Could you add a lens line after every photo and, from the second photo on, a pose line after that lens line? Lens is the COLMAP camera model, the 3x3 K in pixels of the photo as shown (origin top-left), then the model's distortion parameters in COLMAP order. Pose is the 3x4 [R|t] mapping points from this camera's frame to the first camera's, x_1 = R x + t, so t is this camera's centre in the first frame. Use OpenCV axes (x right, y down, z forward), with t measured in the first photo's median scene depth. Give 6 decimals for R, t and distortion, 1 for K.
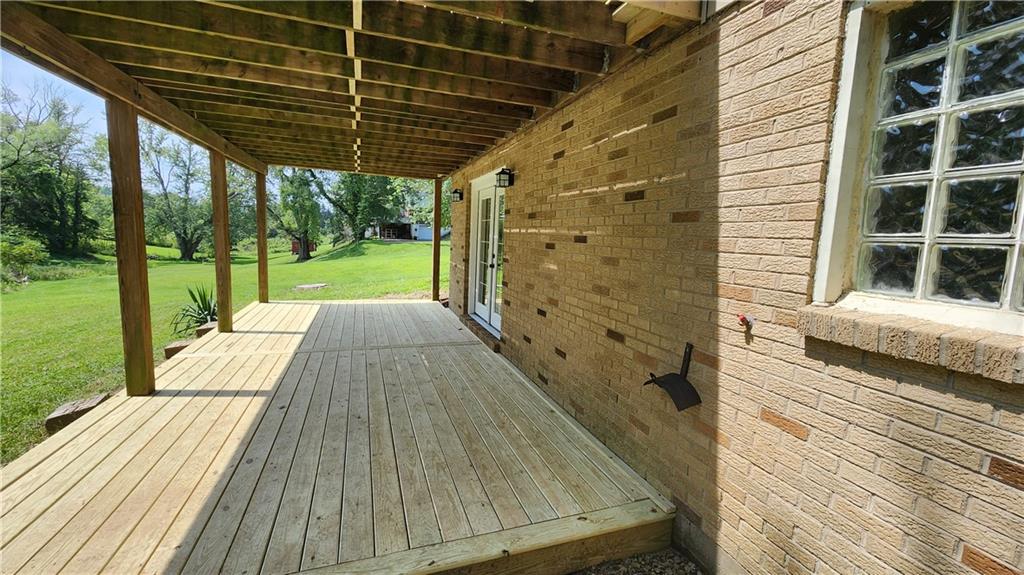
lens RADIAL K [[419.1, 0, 505.3], [0, 419.1, 283.6], [0, 0, 1]] dist [-0.004319, 0.001225]
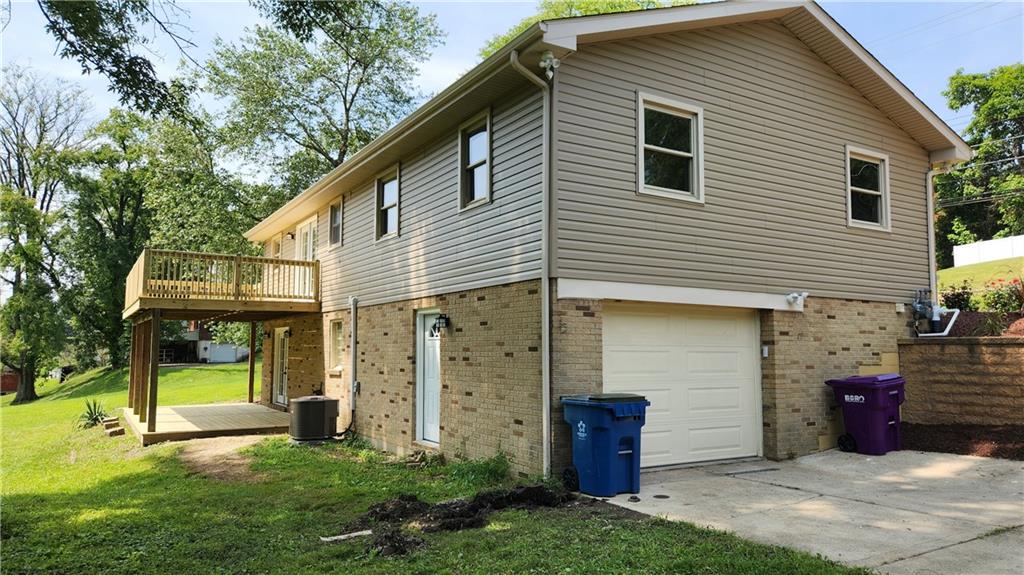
lens RADIAL K [[684.9, 0, 510.0], [0, 684.9, 291.1], [0, 0, 1]] dist [0.064787, -0.052414]
pose [[0.974856, -0.021858, 0.221763, 0.054238], [0.064090, 0.980631, -0.185082, 0.046481], [-0.213422, 0.194641, 0.957374, -0.452623]]
